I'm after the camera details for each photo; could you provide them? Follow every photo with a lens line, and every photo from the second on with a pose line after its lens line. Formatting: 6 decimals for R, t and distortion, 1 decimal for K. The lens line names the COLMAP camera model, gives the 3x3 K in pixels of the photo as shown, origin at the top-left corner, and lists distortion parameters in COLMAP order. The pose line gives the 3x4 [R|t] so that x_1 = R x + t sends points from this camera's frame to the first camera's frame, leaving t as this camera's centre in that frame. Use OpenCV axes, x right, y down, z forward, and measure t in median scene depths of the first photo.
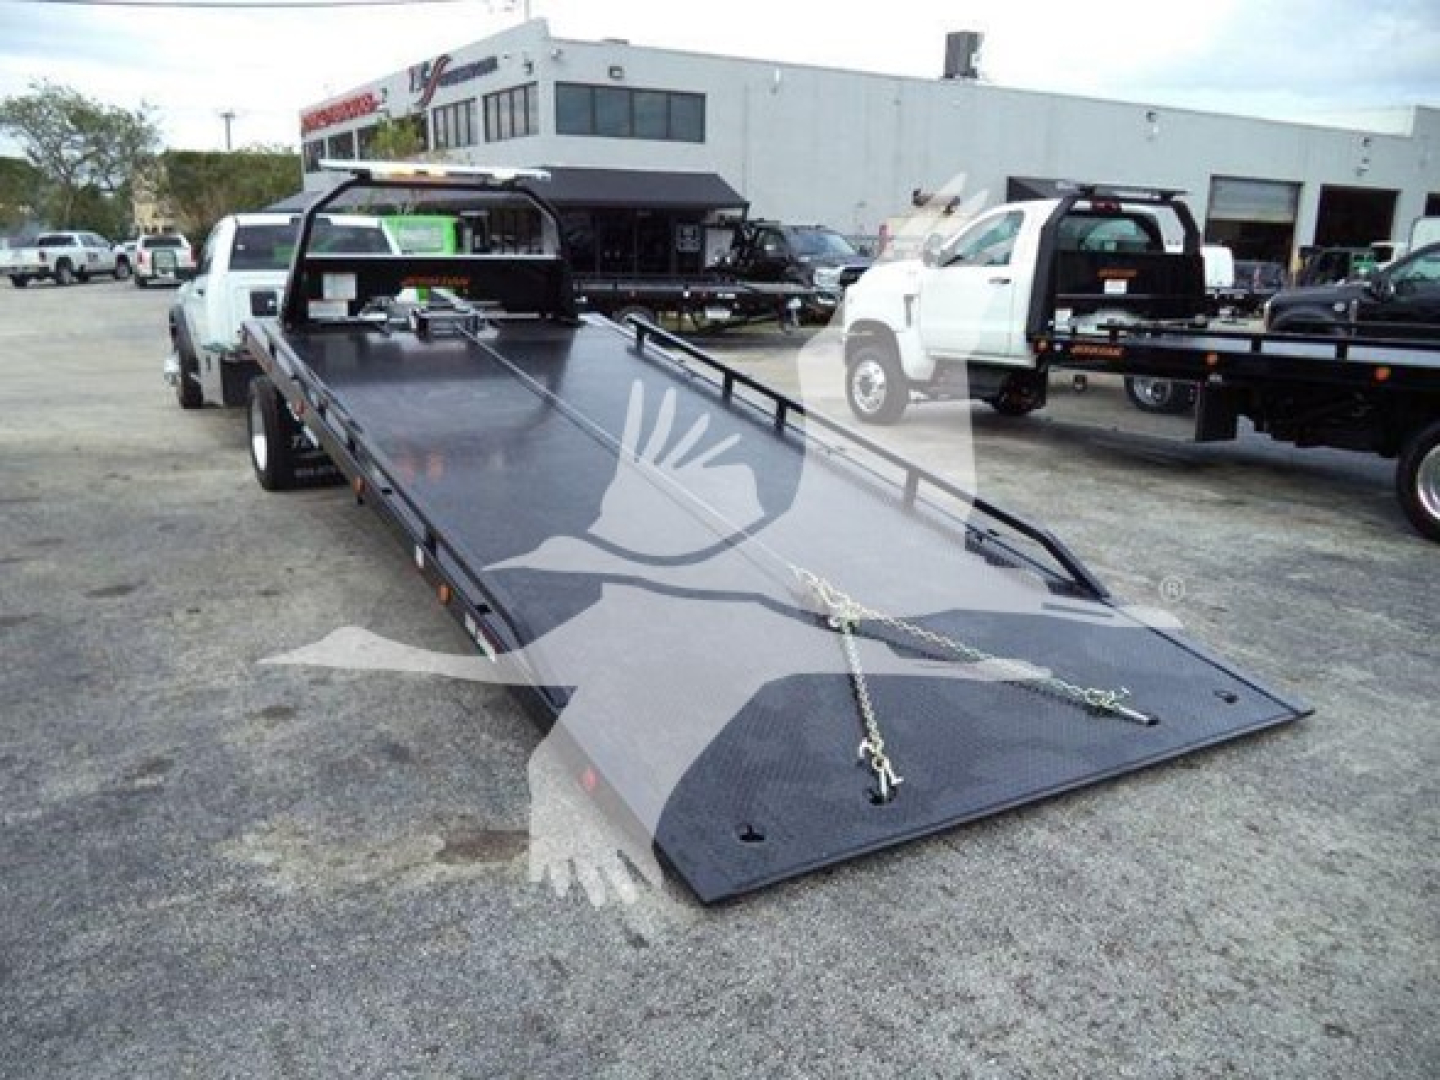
lens RADIAL K [[1169.1, 0, 724.0], [0, 1169.1, 537.0], [0, 0, 1]] dist [-0.024877, -0.003275]
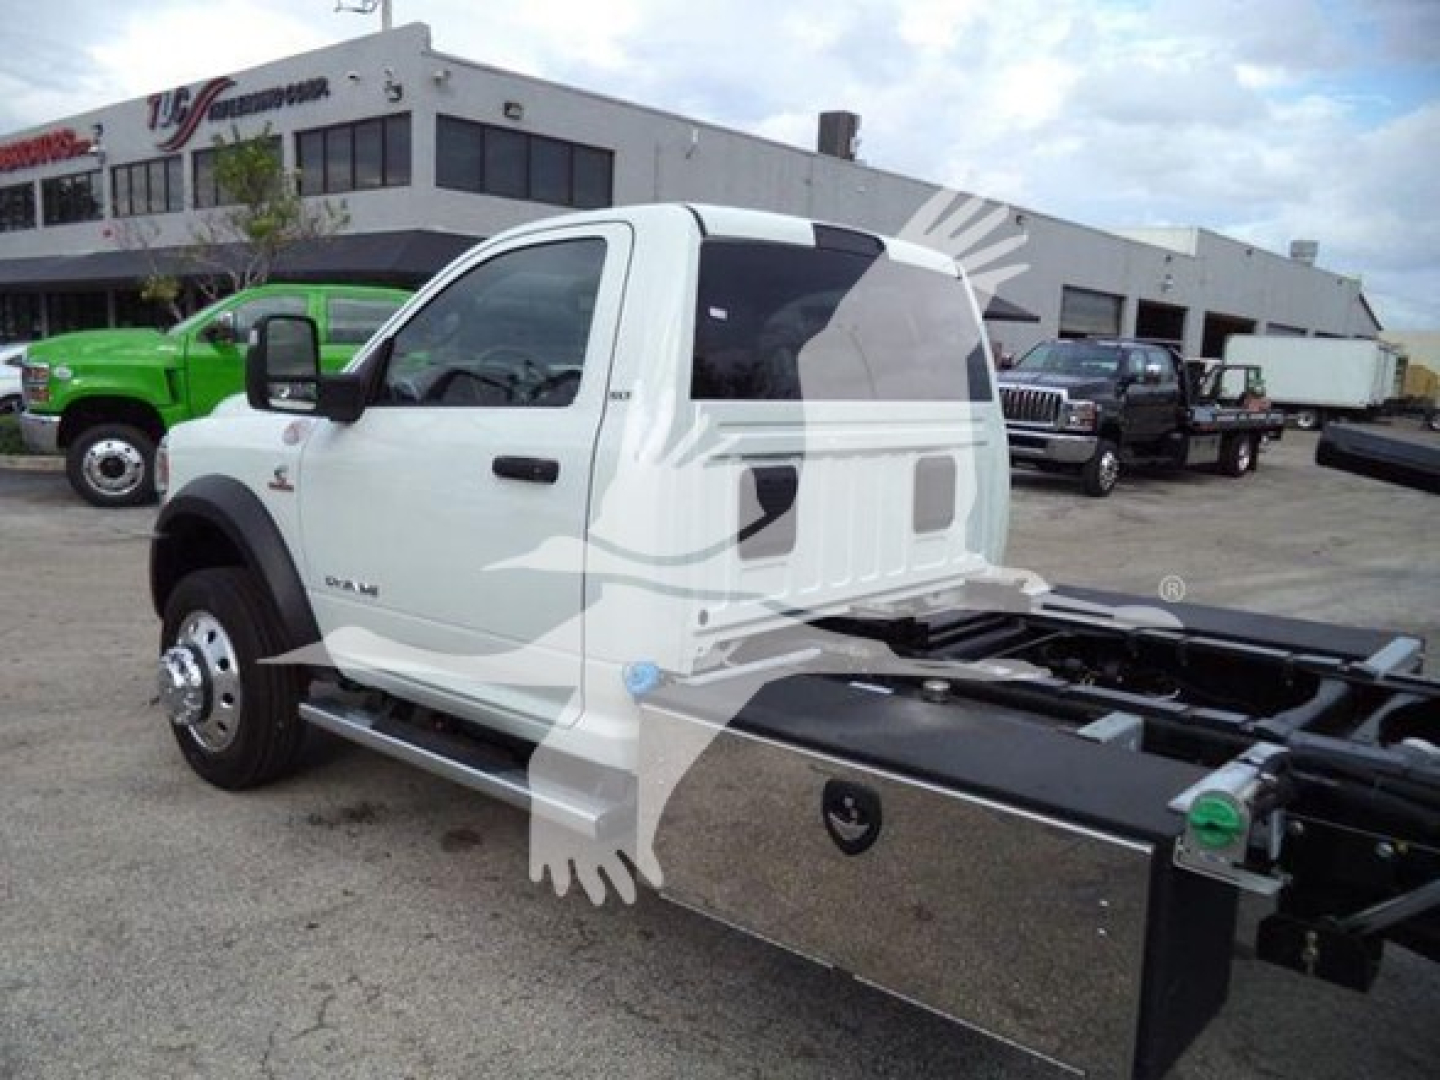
lens RADIAL K [[1169.1, 0, 720.0], [0, 1169.1, 543.8], [0, 0, 1]] dist [-0.024877, -0.003275]
pose [[0.953521, -0.024971, 0.300289, -0.269332], [0.048908, 0.996171, -0.072460, -0.093210], [-0.297330, 0.083778, 0.951092, 0.394655]]
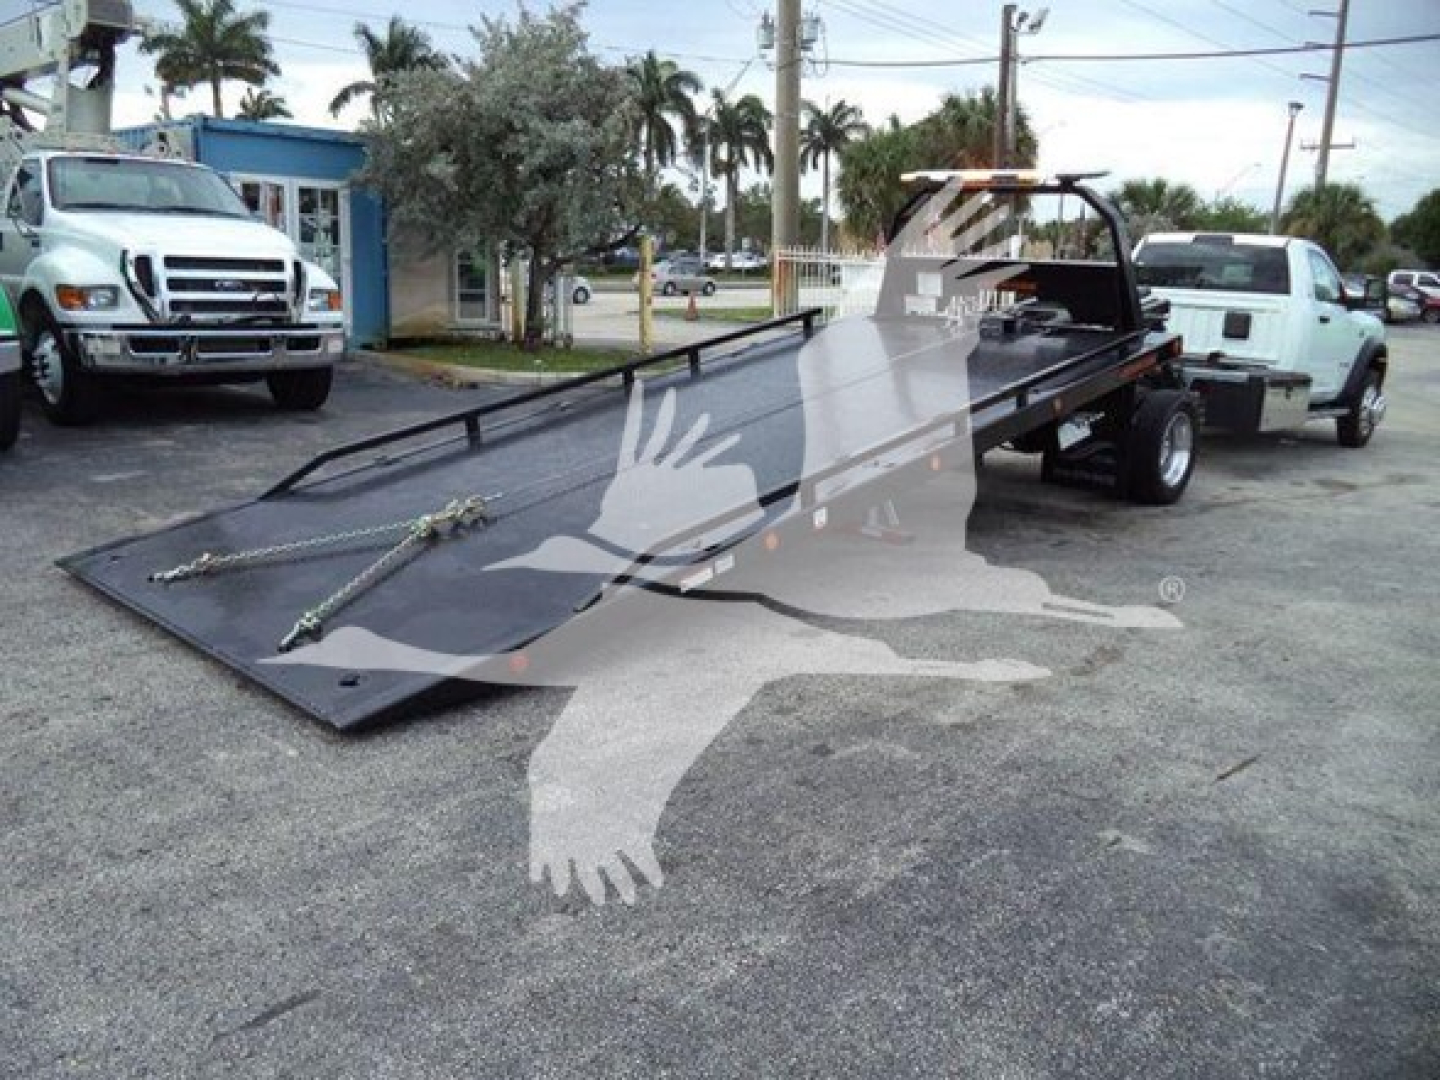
lens RADIAL K [[1169.1, 0, 751.8], [0, 1169.1, 574.8], [0, 0, 1]] dist [-0.024877, -0.003275]
pose [[0.295059, 0.256915, -0.920291, 0.285682], [-0.270396, 0.946251, 0.177470, -0.040710], [0.916420, 0.196479, 0.348668, 0.199504]]
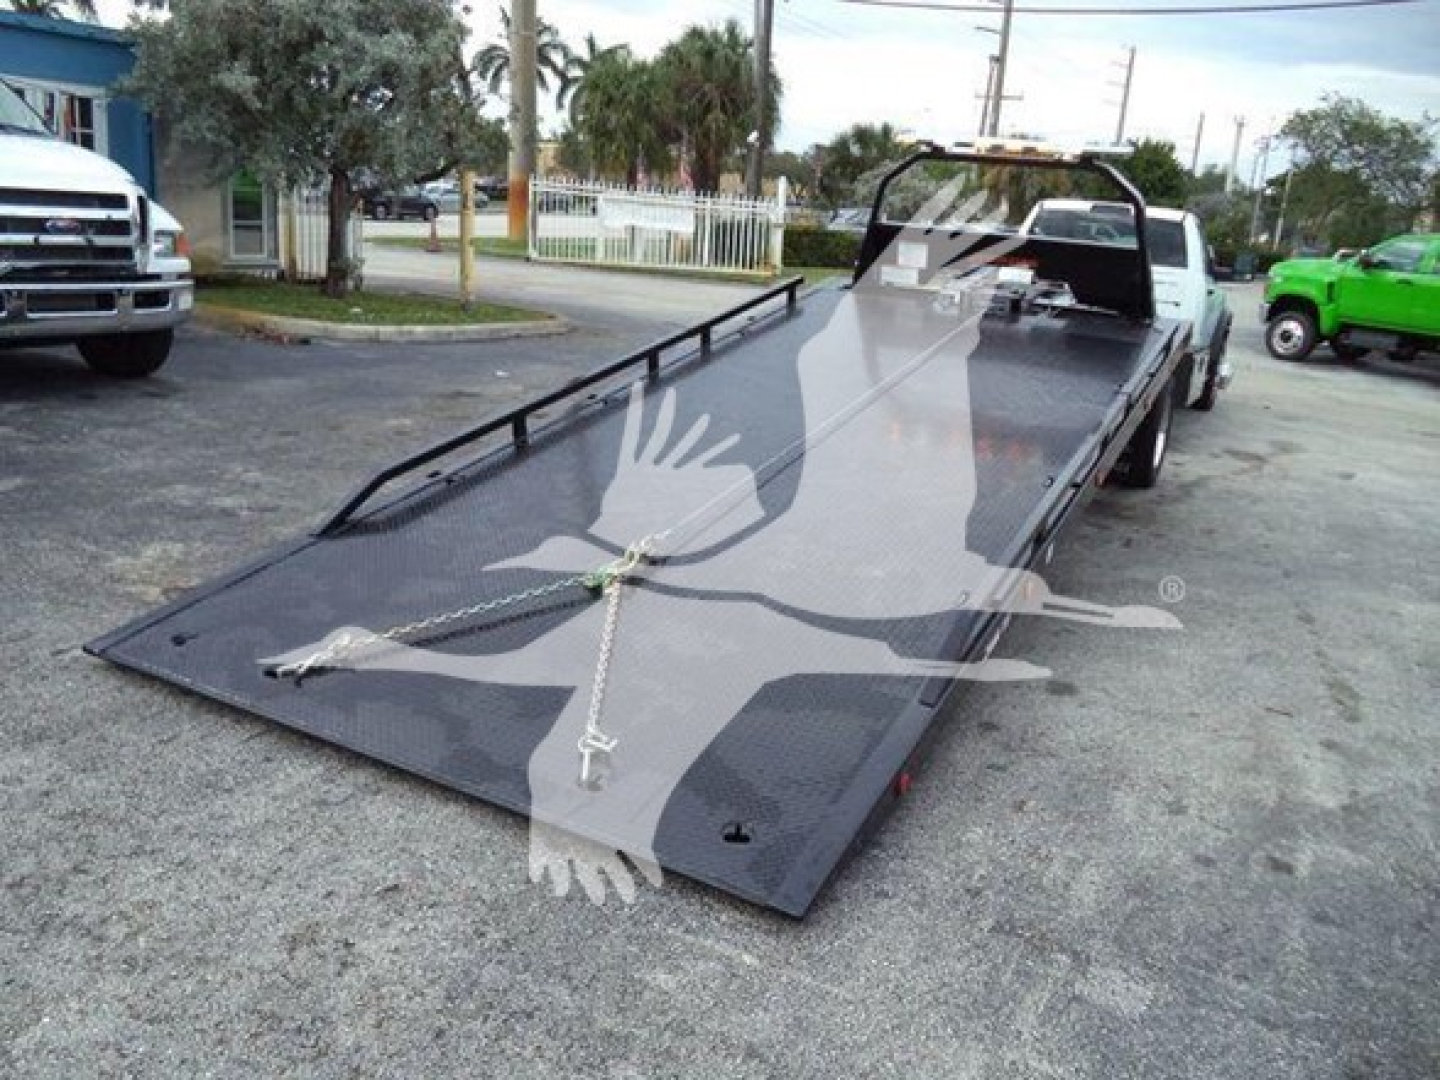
lens RADIAL K [[1169.1, 0, 736.0], [0, 1169.1, 564.2], [0, 0, 1]] dist [-0.024877, -0.003275]
pose [[0.525918, 0.288723, -0.800031, 0.200688], [-0.284521, 0.946151, 0.154420, -0.026727], [0.801535, 0.146413, 0.579745, 0.119174]]
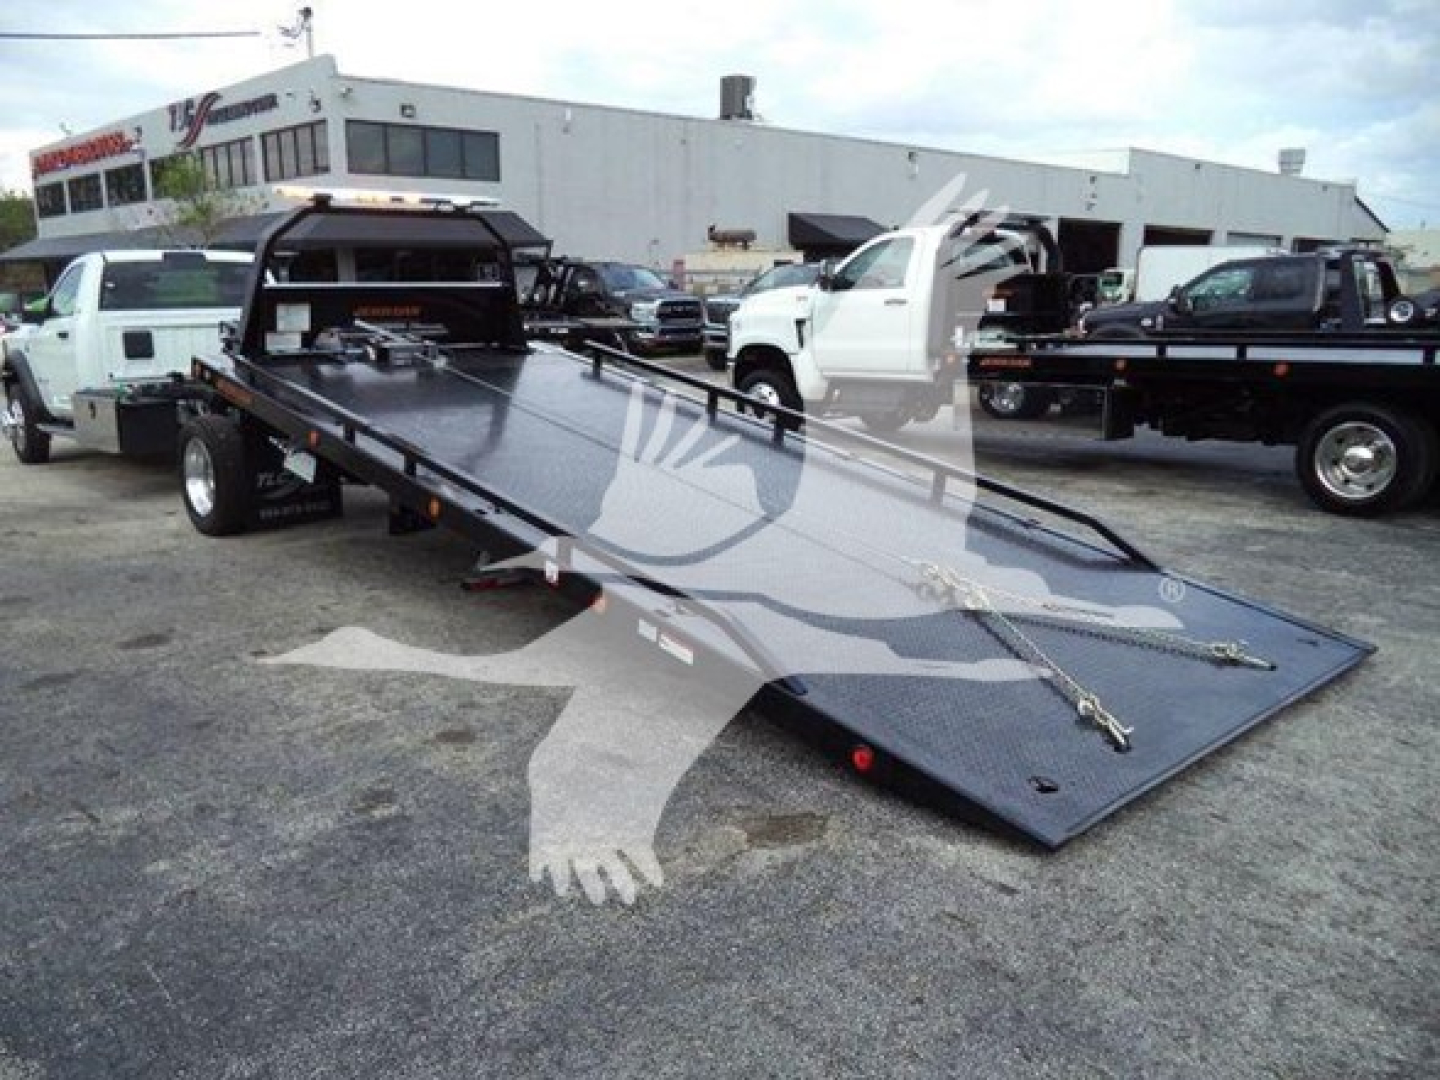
lens RADIAL K [[1169.1, 0, 717.3], [0, 1169.1, 538.0], [0, 0, 1]] dist [-0.024877, -0.003275]
pose [[0.978085, -0.061753, 0.198836, -0.075015], [0.068217, 0.997336, -0.025817, 0.005505], [-0.196712, 0.038815, 0.979693, 0.000335]]
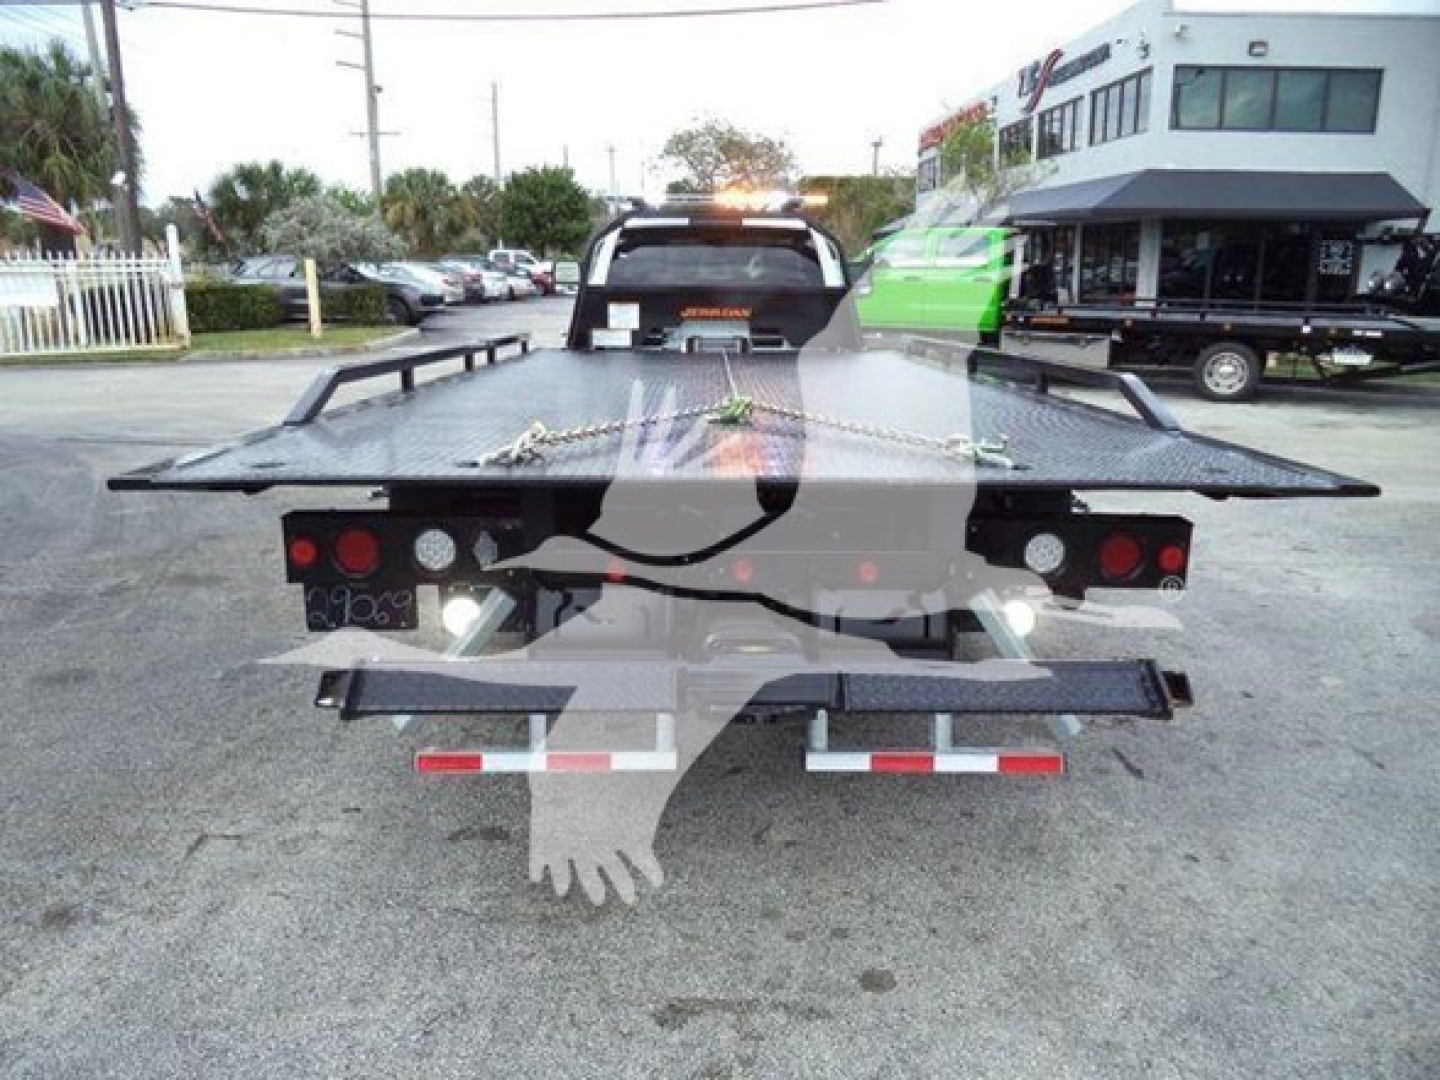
lens RADIAL K [[1169.1, 0, 727.7], [0, 1169.1, 549.4], [0, 0, 1]] dist [-0.024877, -0.003275]
pose [[0.866851, 0.114580, -0.485223, 0.021891], [-0.119977, 0.992574, 0.020046, -0.044039], [0.483917, 0.040838, 0.874160, 0.203599]]
